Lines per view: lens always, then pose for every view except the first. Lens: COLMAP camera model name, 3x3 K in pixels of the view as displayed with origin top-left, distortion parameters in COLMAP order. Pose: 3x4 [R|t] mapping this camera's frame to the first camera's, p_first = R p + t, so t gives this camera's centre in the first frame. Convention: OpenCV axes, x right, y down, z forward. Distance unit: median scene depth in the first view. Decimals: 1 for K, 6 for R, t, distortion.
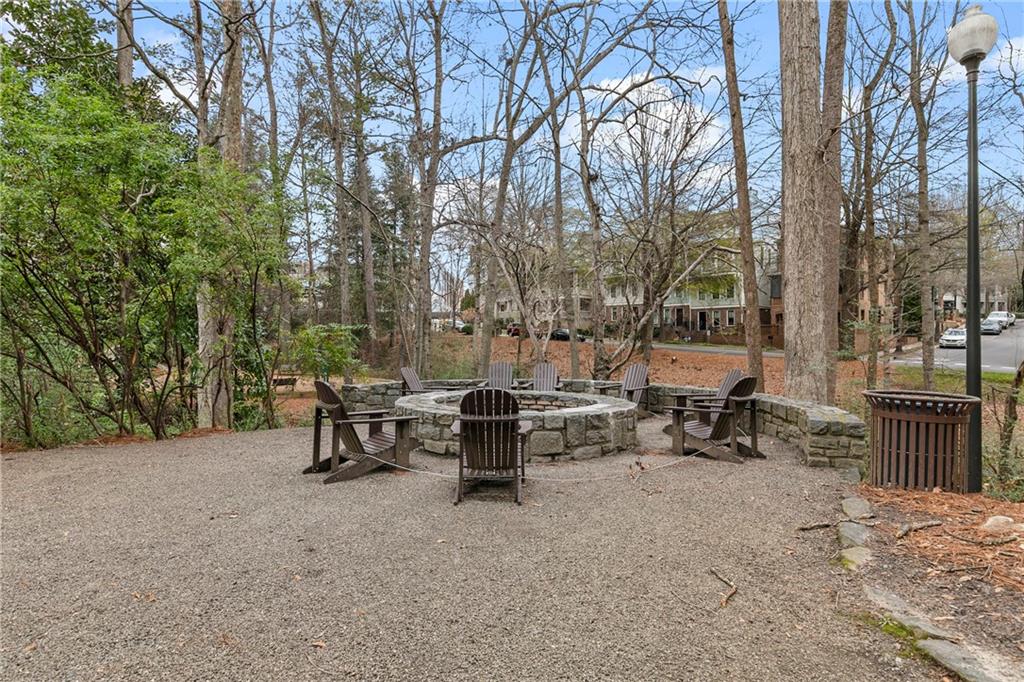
lens RADIAL K [[541.8, 0, 512.0], [0, 541.8, 341.0], [0, 0, 1]] dist [-0.002693, 0.000393]
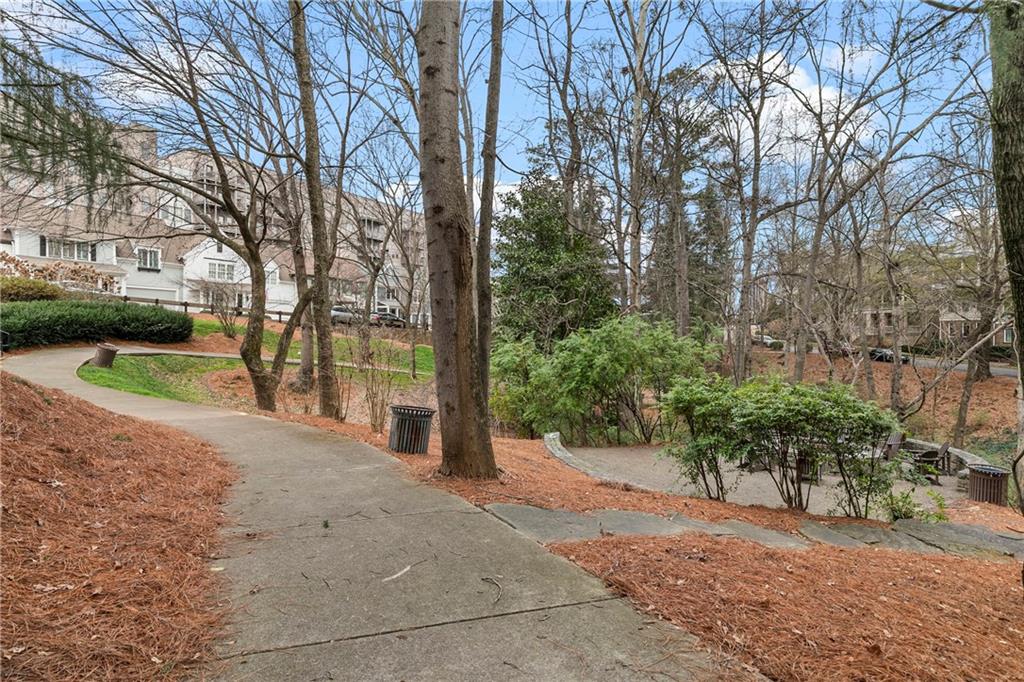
lens RADIAL K [[541.8, 0, 512.0], [0, 541.8, 341.0], [0, 0, 1]] dist [-0.002693, 0.000393]
pose [[0.864647, 0.007001, -0.502332, 0.006984], [-0.002297, 0.999948, 0.009983, -0.080781], [0.502375, -0.007478, 0.864617, -0.366979]]
